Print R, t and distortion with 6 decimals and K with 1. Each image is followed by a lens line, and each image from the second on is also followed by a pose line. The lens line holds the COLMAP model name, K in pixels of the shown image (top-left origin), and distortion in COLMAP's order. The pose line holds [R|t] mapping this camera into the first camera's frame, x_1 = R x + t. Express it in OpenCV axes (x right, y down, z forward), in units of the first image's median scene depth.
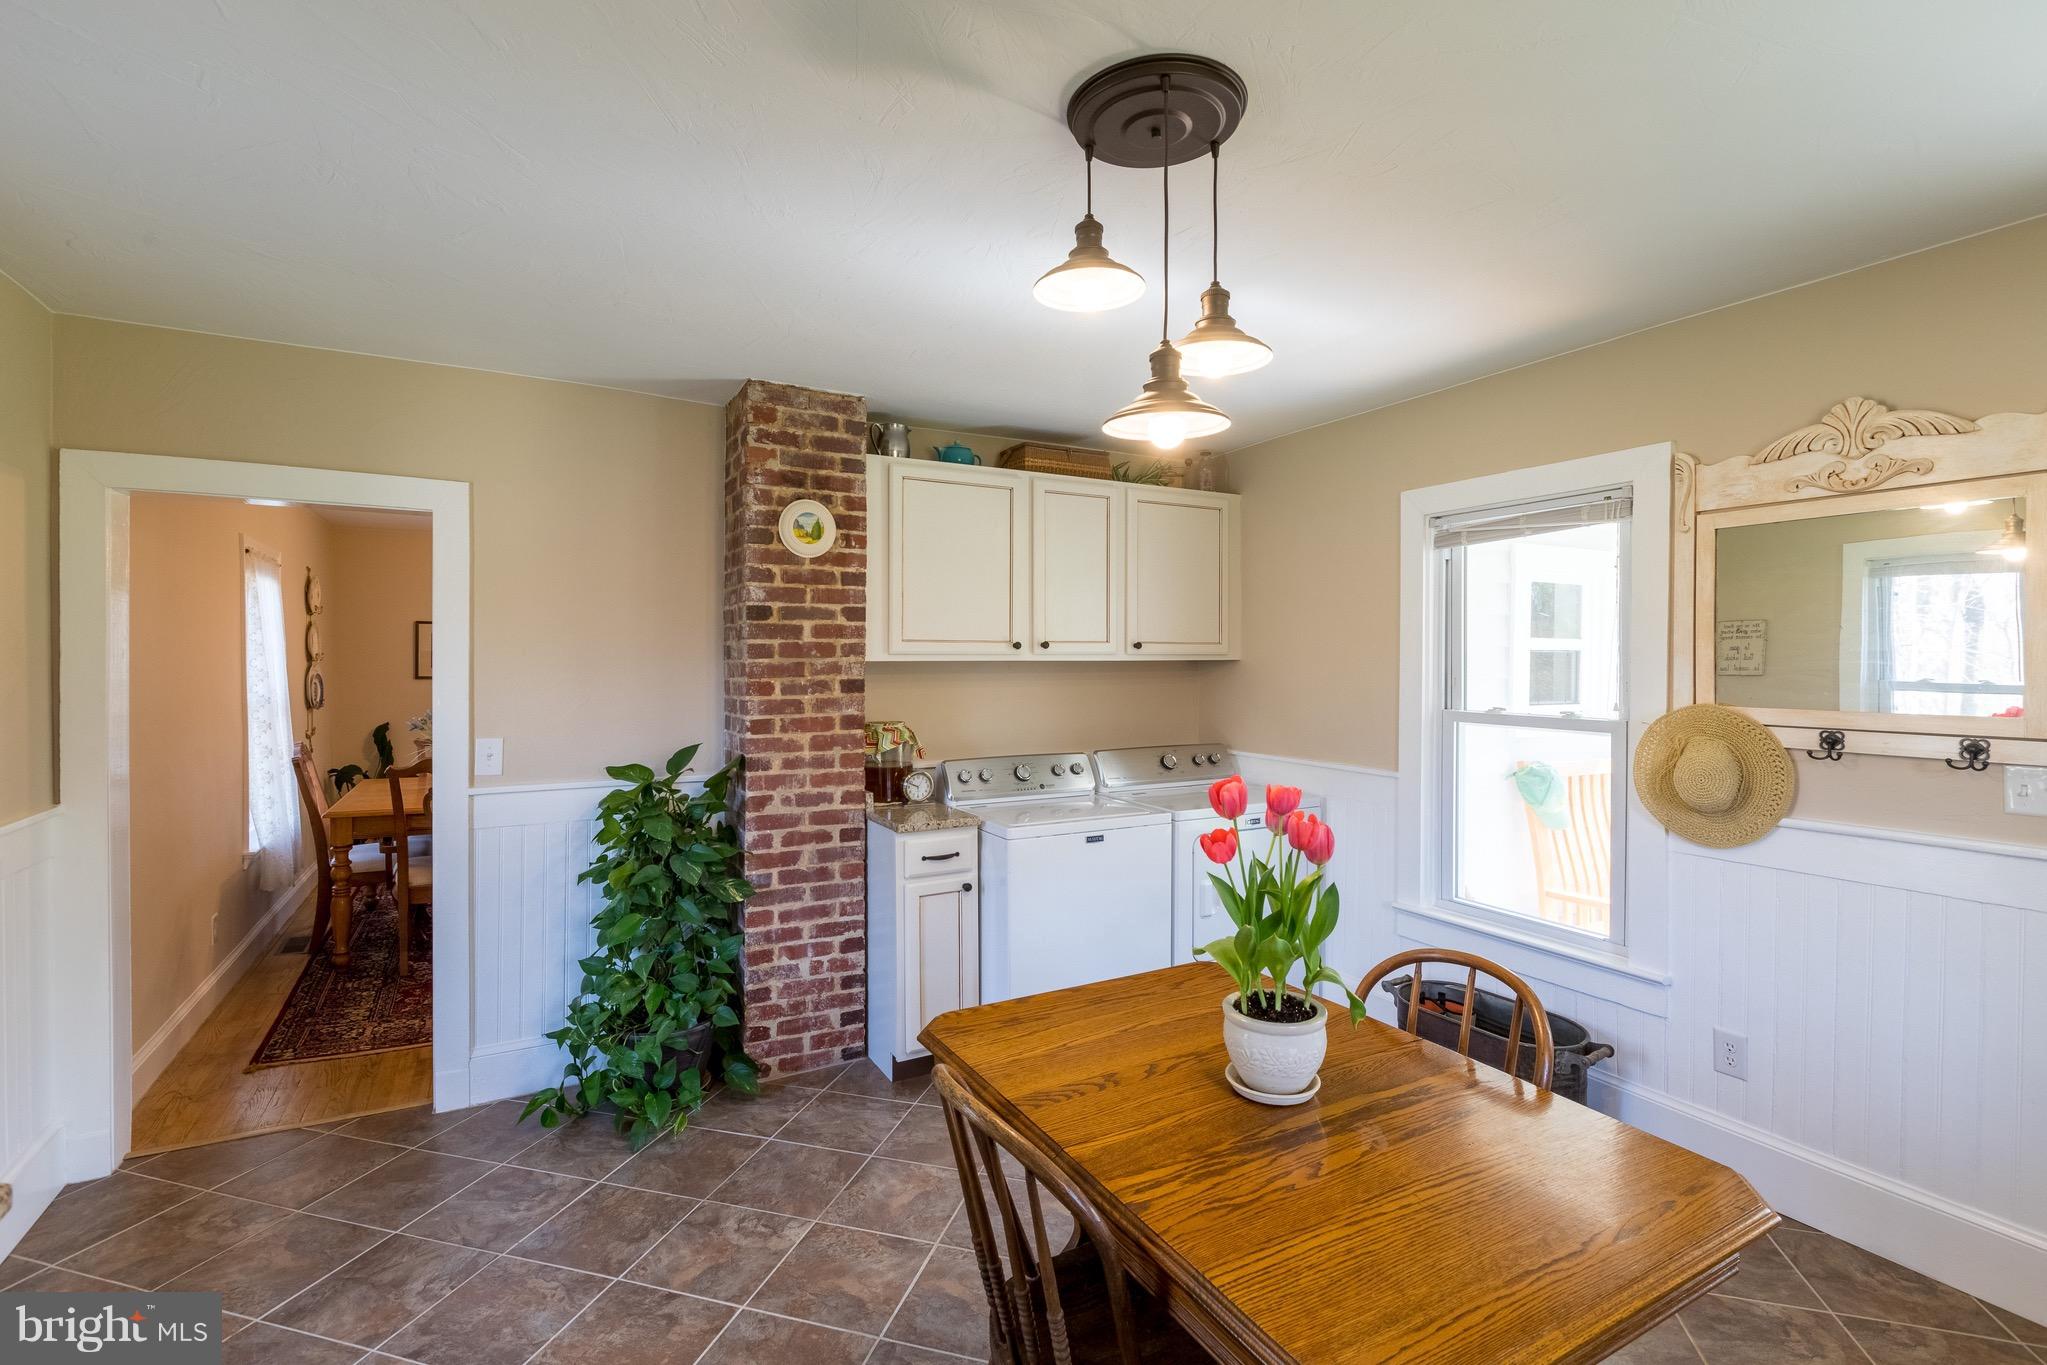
lens RADIAL K [[934.0, 0, 1021.5], [0, 934.0, 665.2], [0, 0, 1]] dist [0.011241, 0.000480]
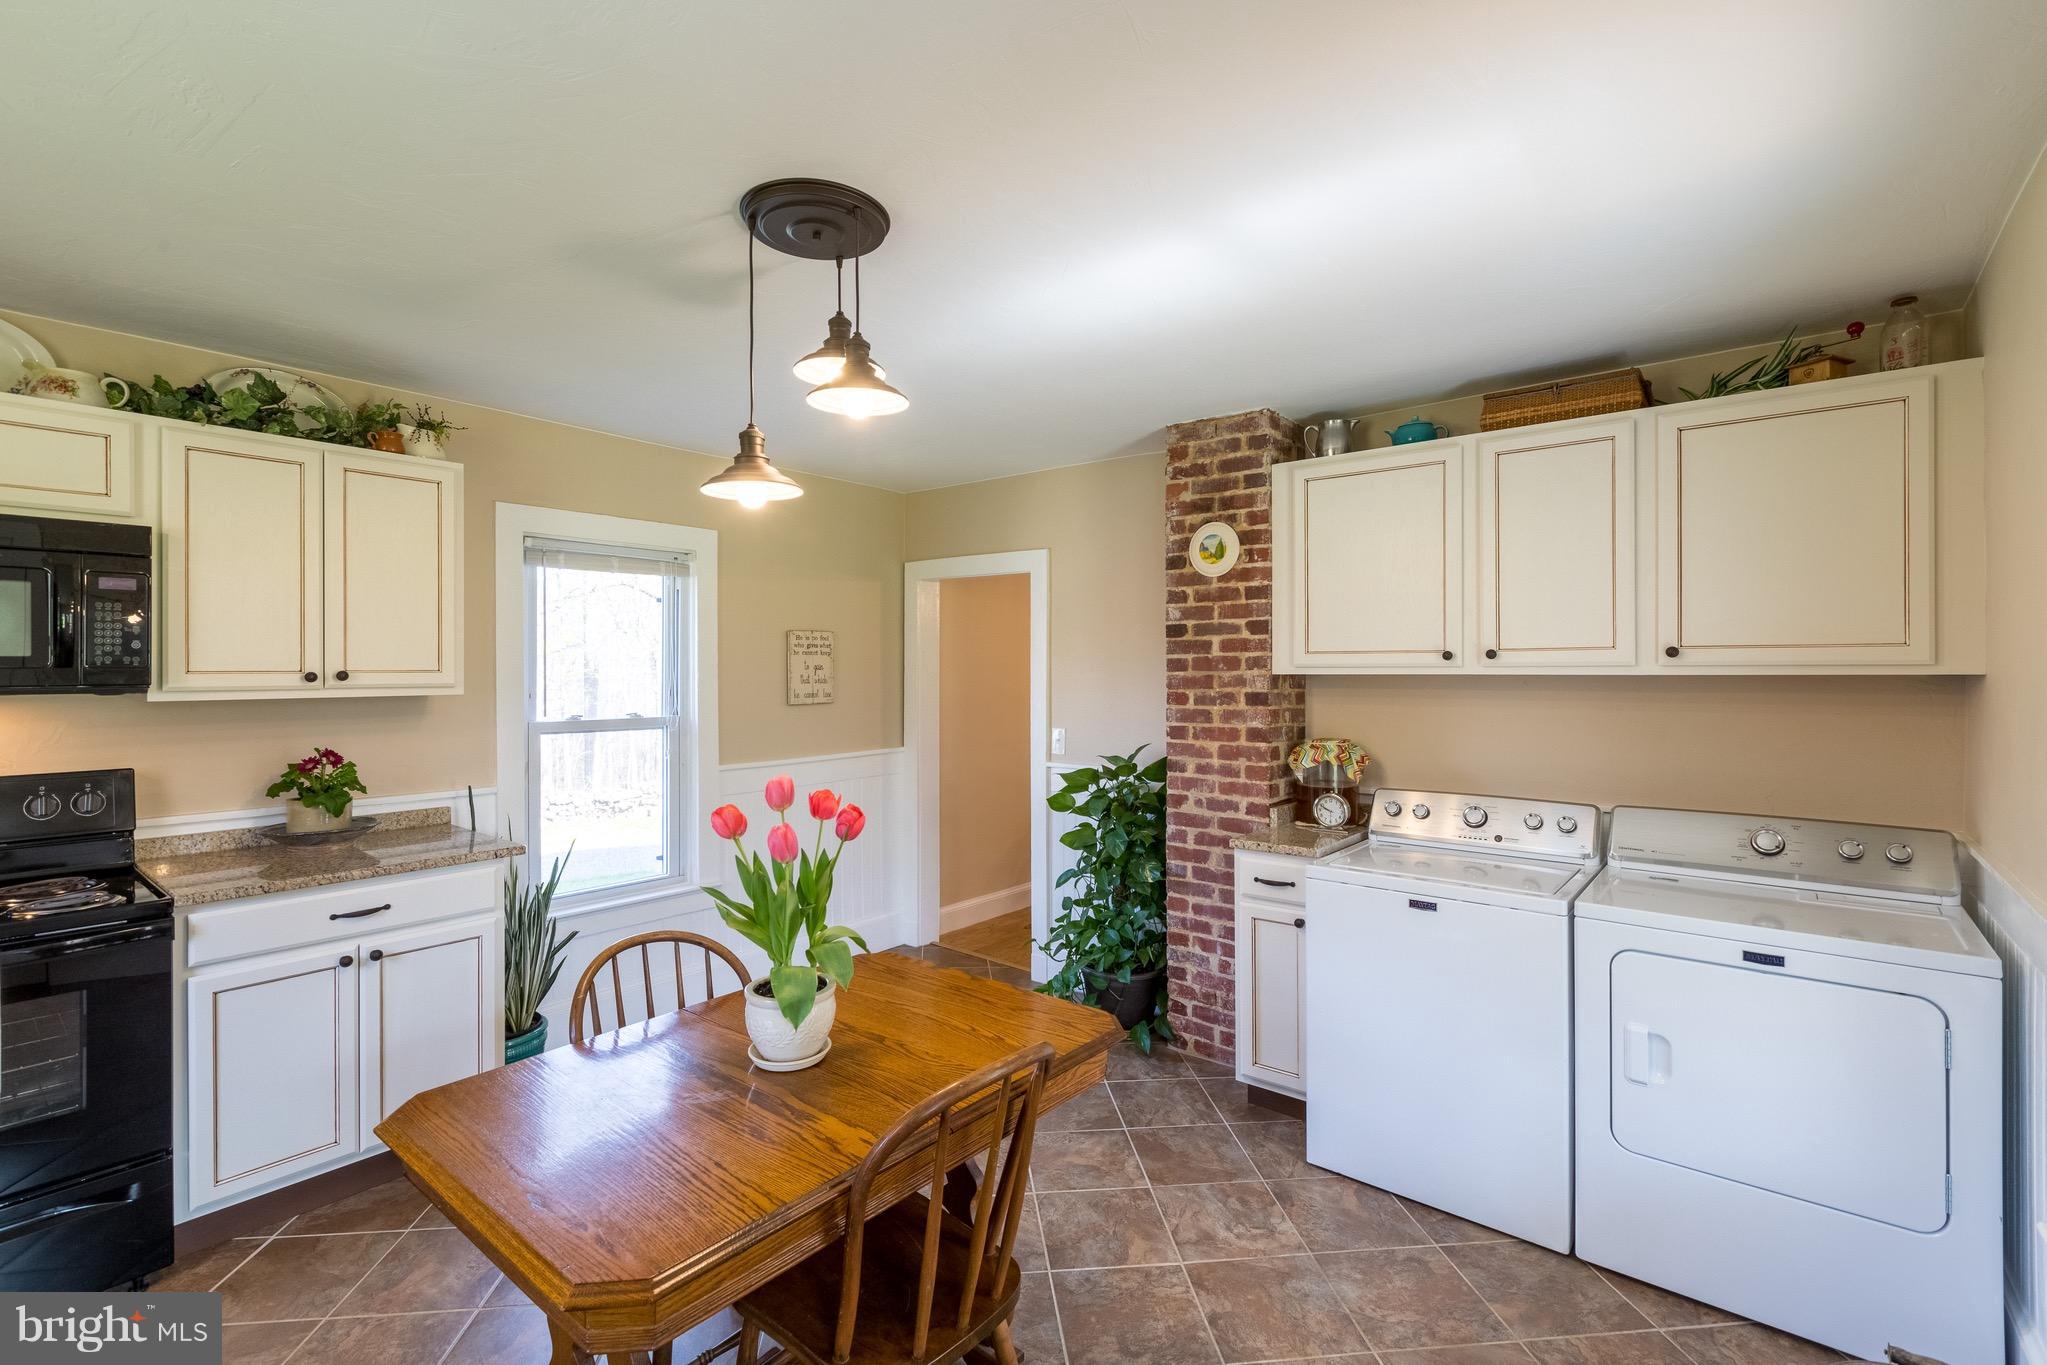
lens RADIAL K [[934.0, 0, 1027.5], [0, 934.0, 668.8], [0, 0, 1]] dist [0.011241, 0.000480]
pose [[0.379488, -0.002381, -0.925193, 0.668839], [-0.006294, 0.999967, -0.005154, -0.003476], [0.925175, 0.007779, 0.379461, 0.398149]]
